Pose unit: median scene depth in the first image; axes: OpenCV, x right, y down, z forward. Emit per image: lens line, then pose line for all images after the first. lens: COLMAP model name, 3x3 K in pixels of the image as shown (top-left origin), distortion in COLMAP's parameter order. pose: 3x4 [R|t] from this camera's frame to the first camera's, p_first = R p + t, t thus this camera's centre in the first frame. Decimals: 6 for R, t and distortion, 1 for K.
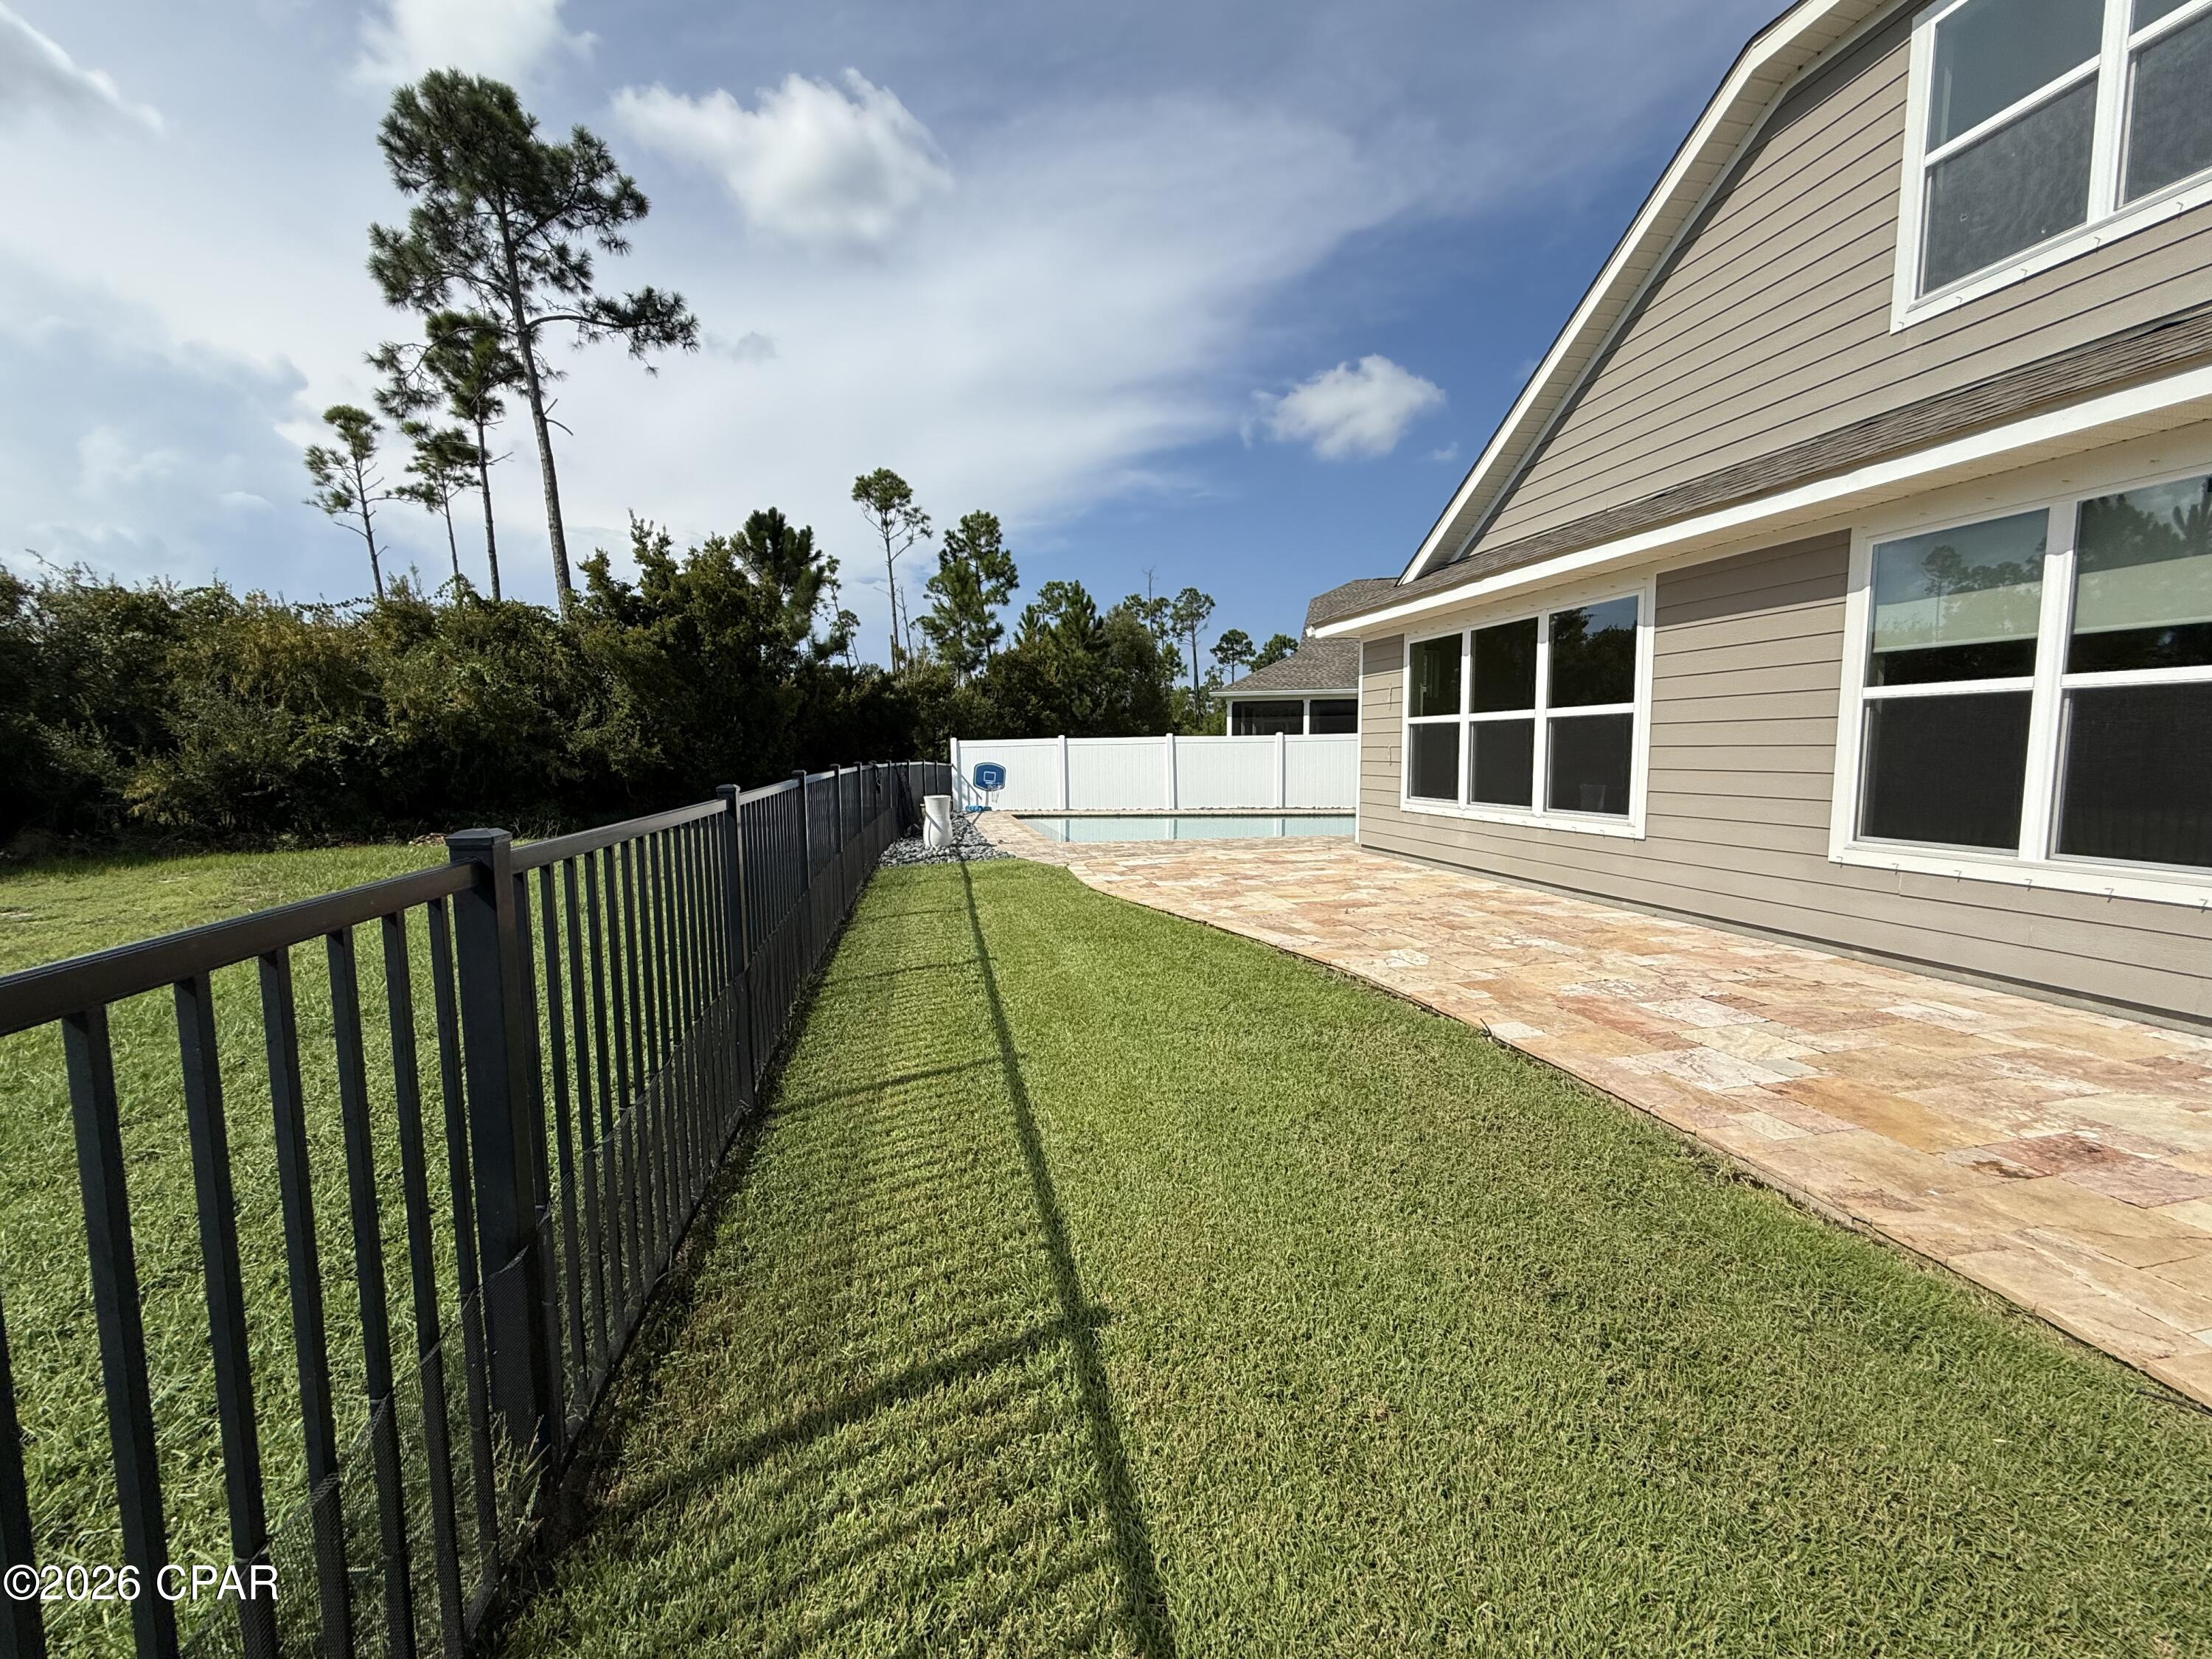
lens RADIAL K [[884.1, 0, 1113.4], [0, 884.1, 832.7], [0, 0, 1]] dist [-0.005134, 0.001030]
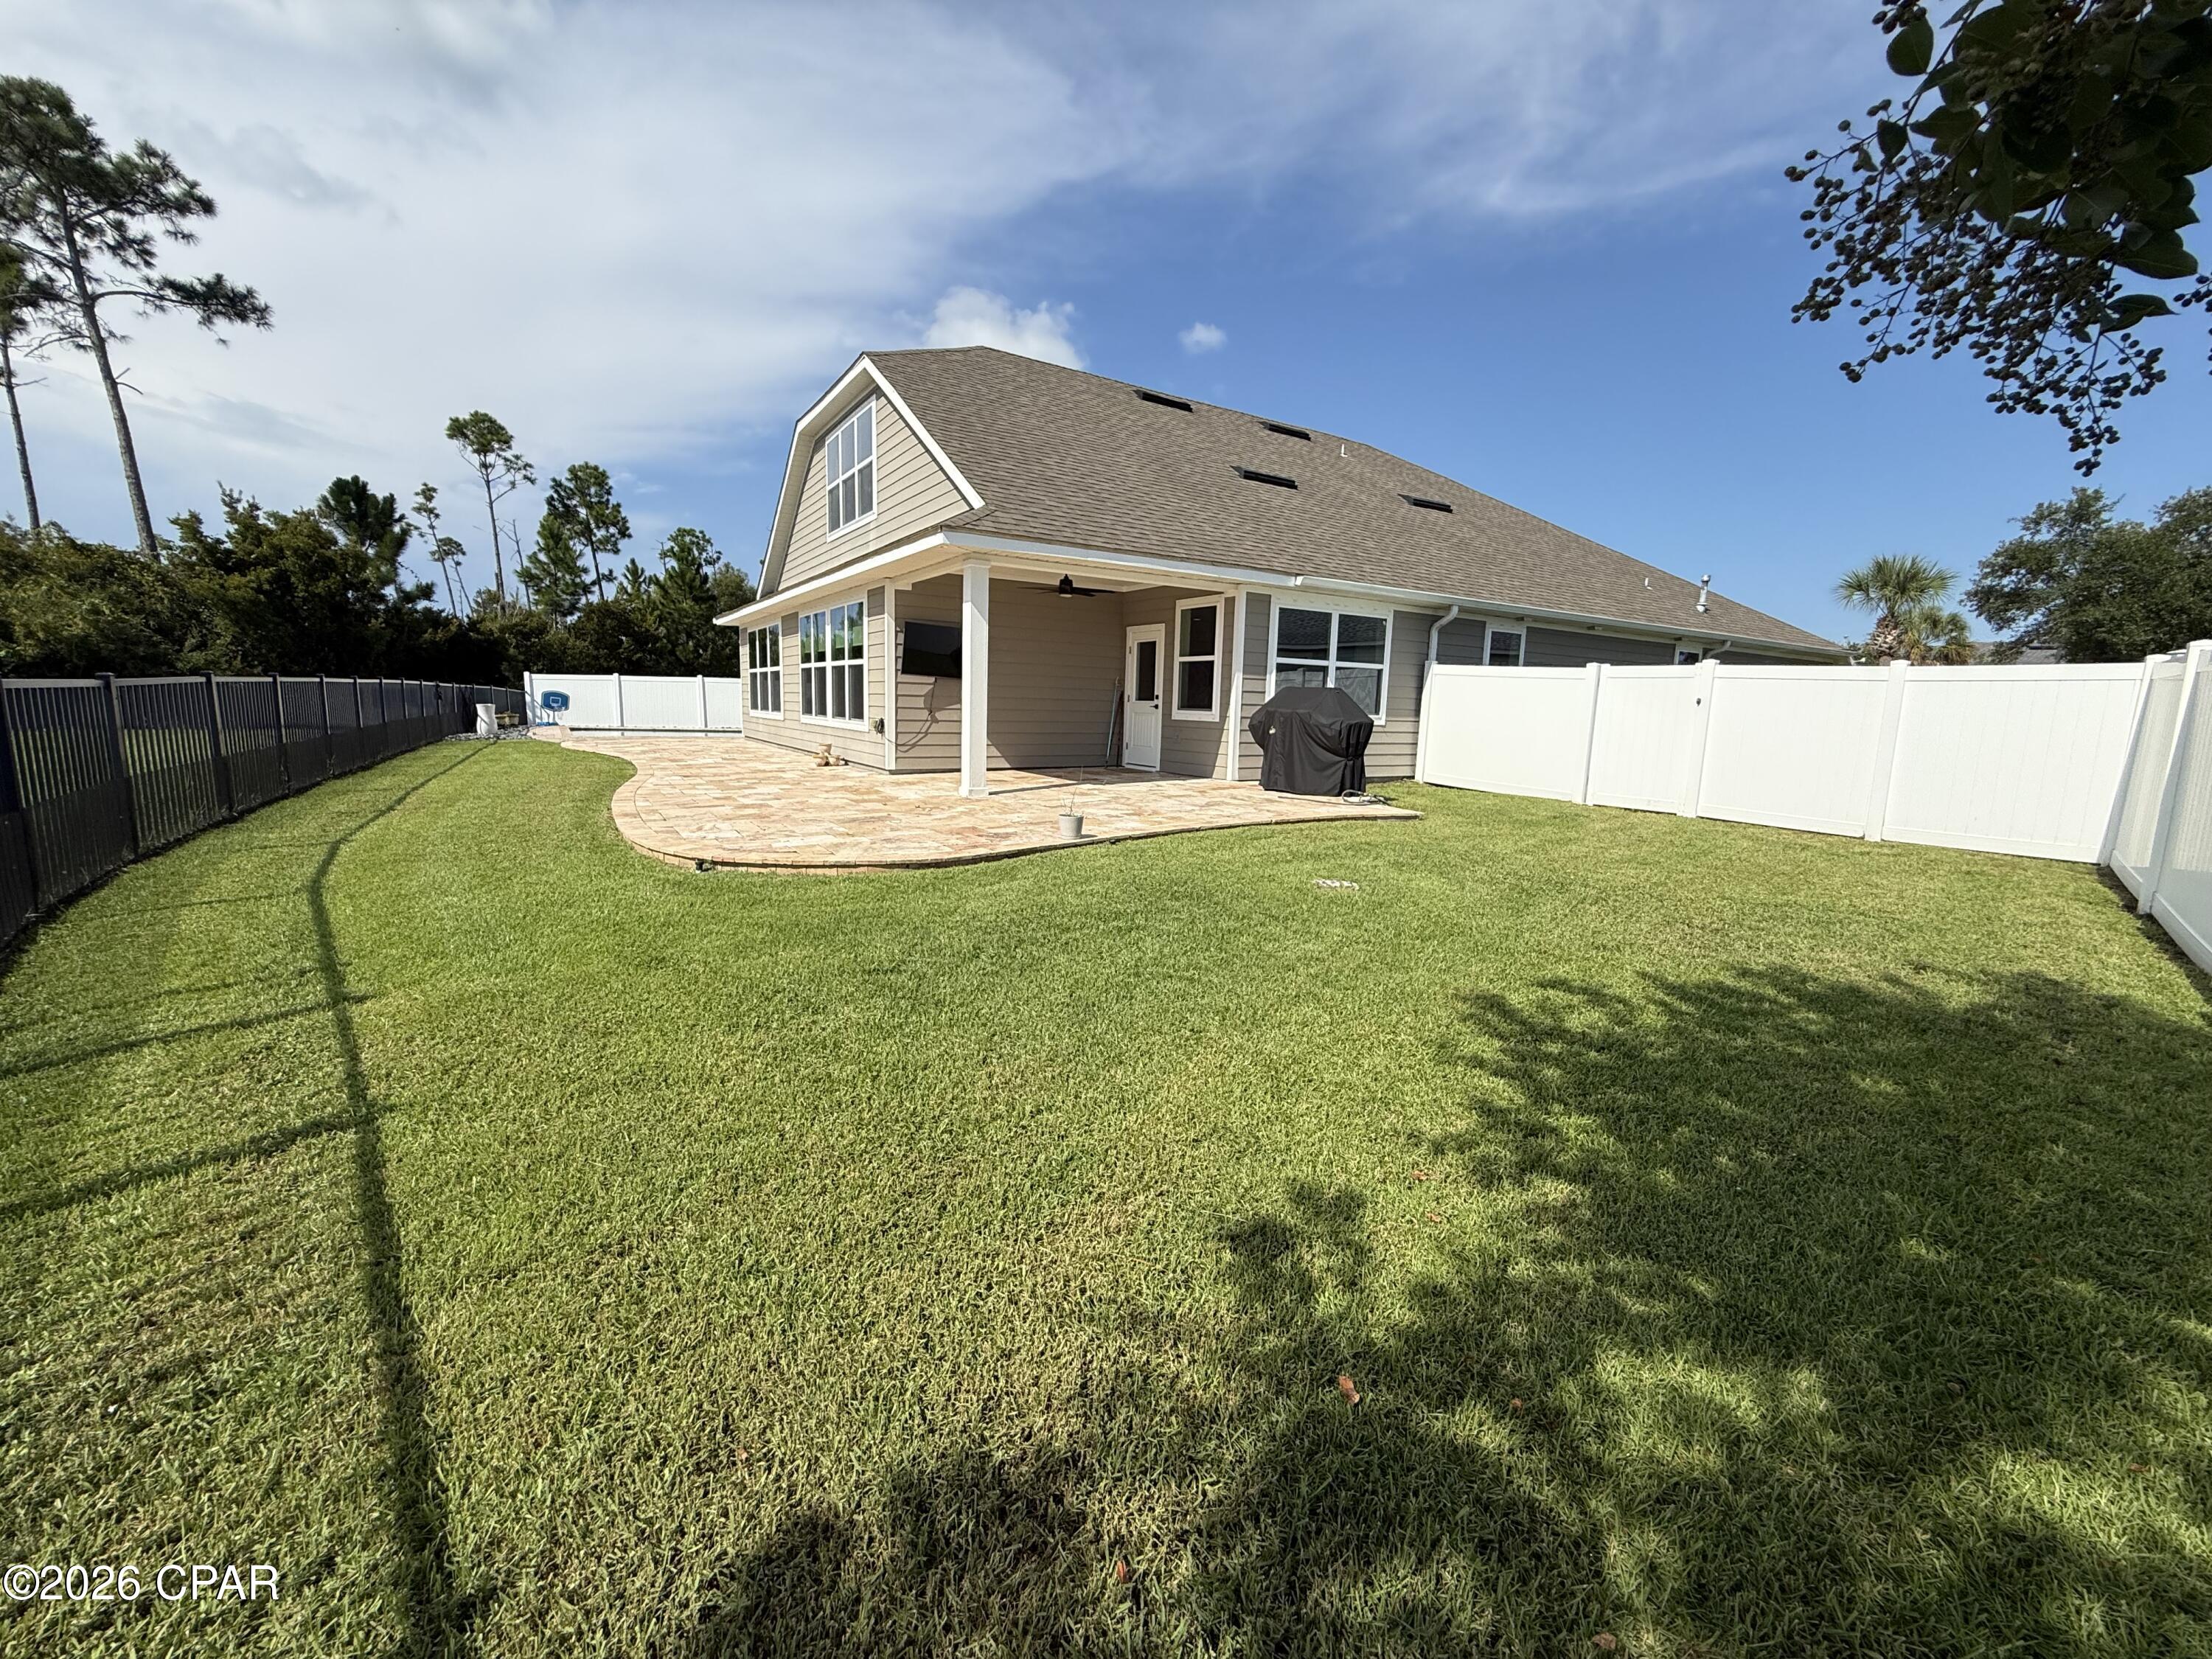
lens RADIAL K [[884.1, 0, 1109.5], [0, 884.1, 837.9], [0, 0, 1]] dist [-0.005134, 0.001030]
pose [[0.945903, -0.015896, 0.324059, 0.207397], [-0.003016, 0.998325, 0.057772, 0.061471], [-0.324435, -0.055624, 0.944271, -0.540213]]
